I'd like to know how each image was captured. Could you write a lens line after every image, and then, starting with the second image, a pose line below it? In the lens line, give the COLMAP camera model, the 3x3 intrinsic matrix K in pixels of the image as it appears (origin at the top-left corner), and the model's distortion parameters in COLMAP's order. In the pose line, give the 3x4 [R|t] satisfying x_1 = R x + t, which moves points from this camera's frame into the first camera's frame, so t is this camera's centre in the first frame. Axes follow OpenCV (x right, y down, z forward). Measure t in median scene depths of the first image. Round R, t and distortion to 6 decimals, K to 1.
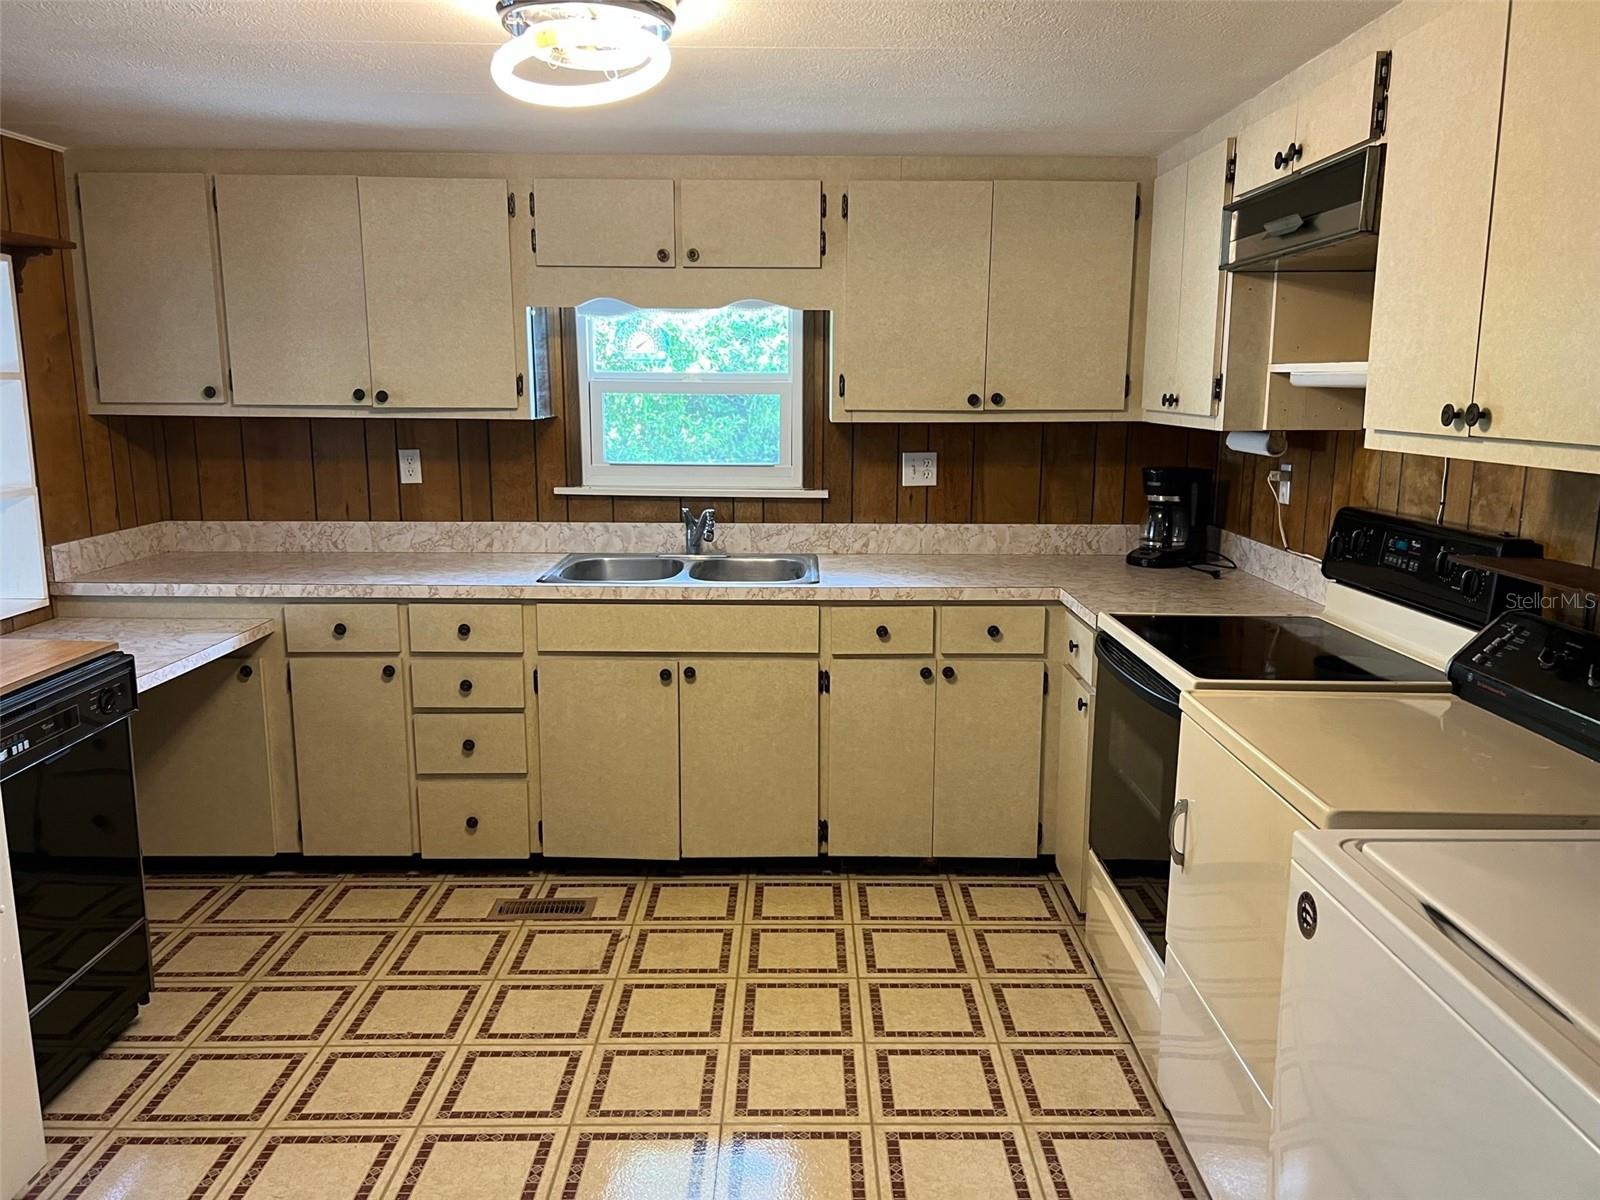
lens RADIAL K [[1207.5, 0, 799.9], [0, 1207.5, 596.5], [0, 0, 1]] dist [0.118039, -0.140261]
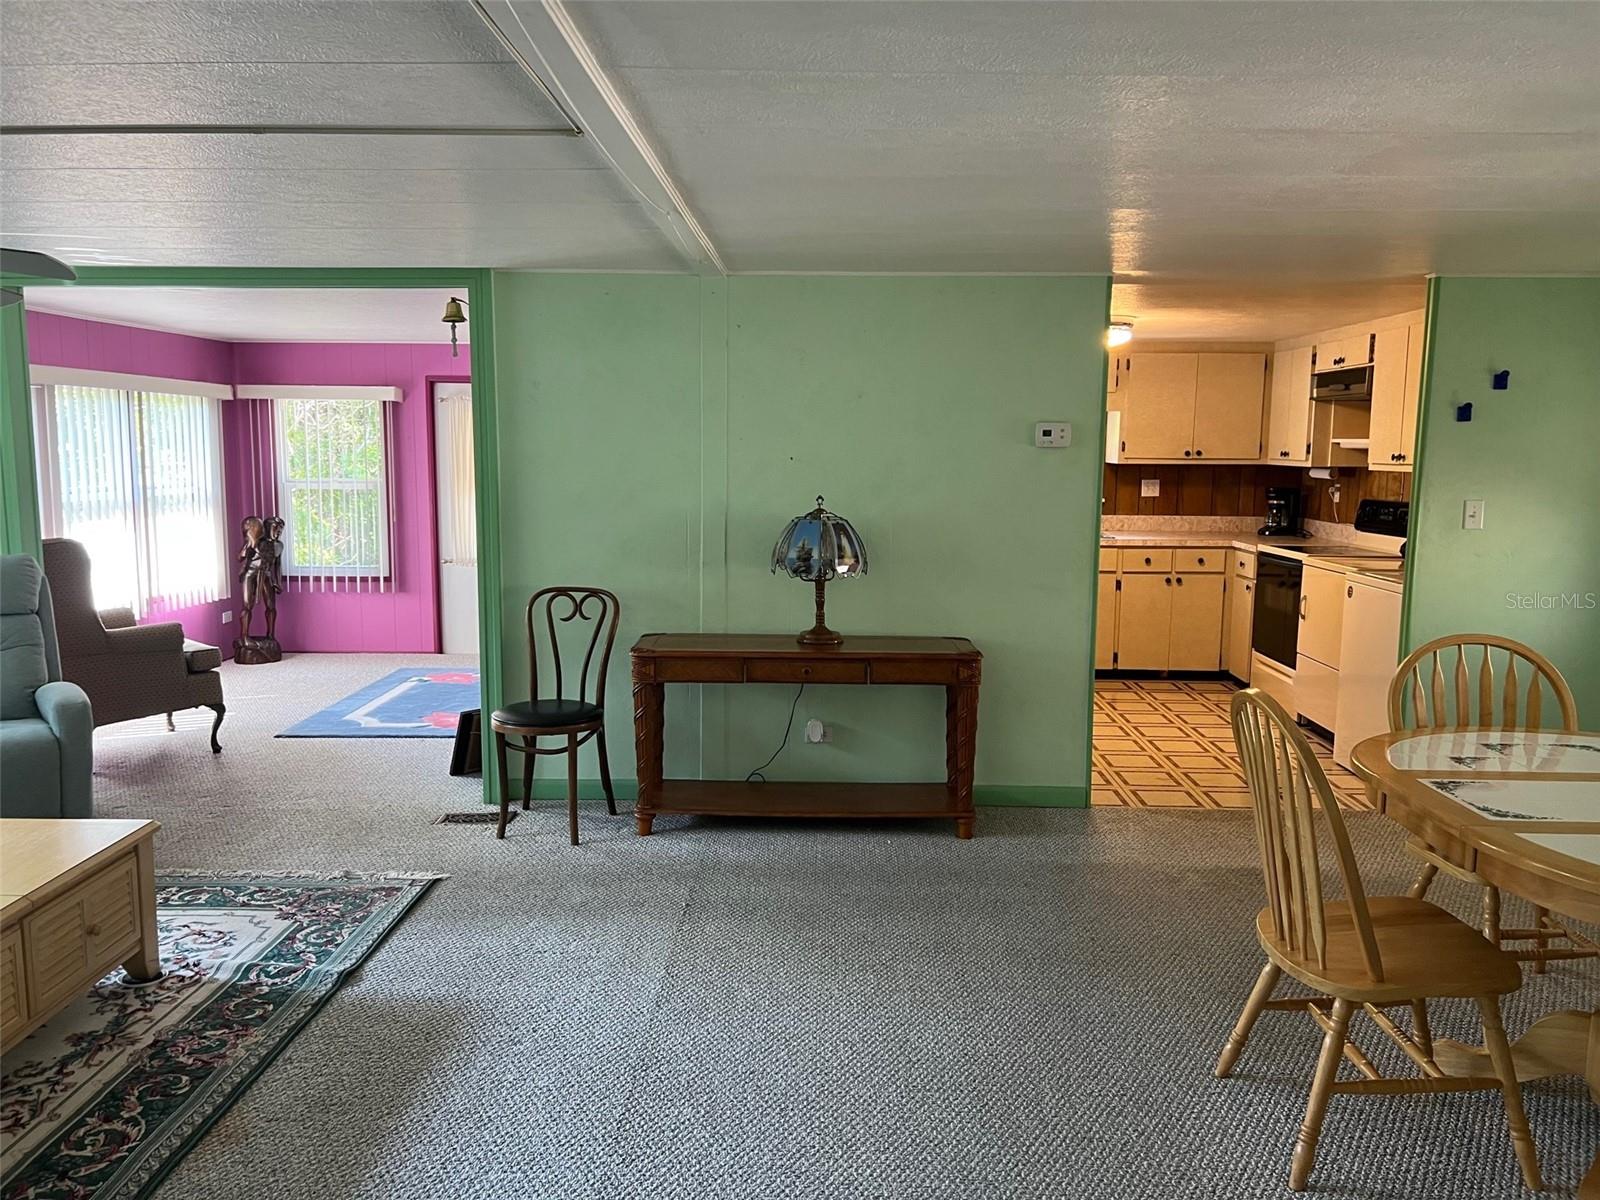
lens RADIAL K [[1217.6, 0, 800.0], [0, 1217.6, 600.0], [0, 0, 1]] dist [0.055578, -0.050519]
pose [[0.999676, 0.008382, -0.024024, -0.490295], [-0.009498, 0.998862, -0.046748, 0.203758], [0.023605, 0.046961, 0.998618, -1.160863]]
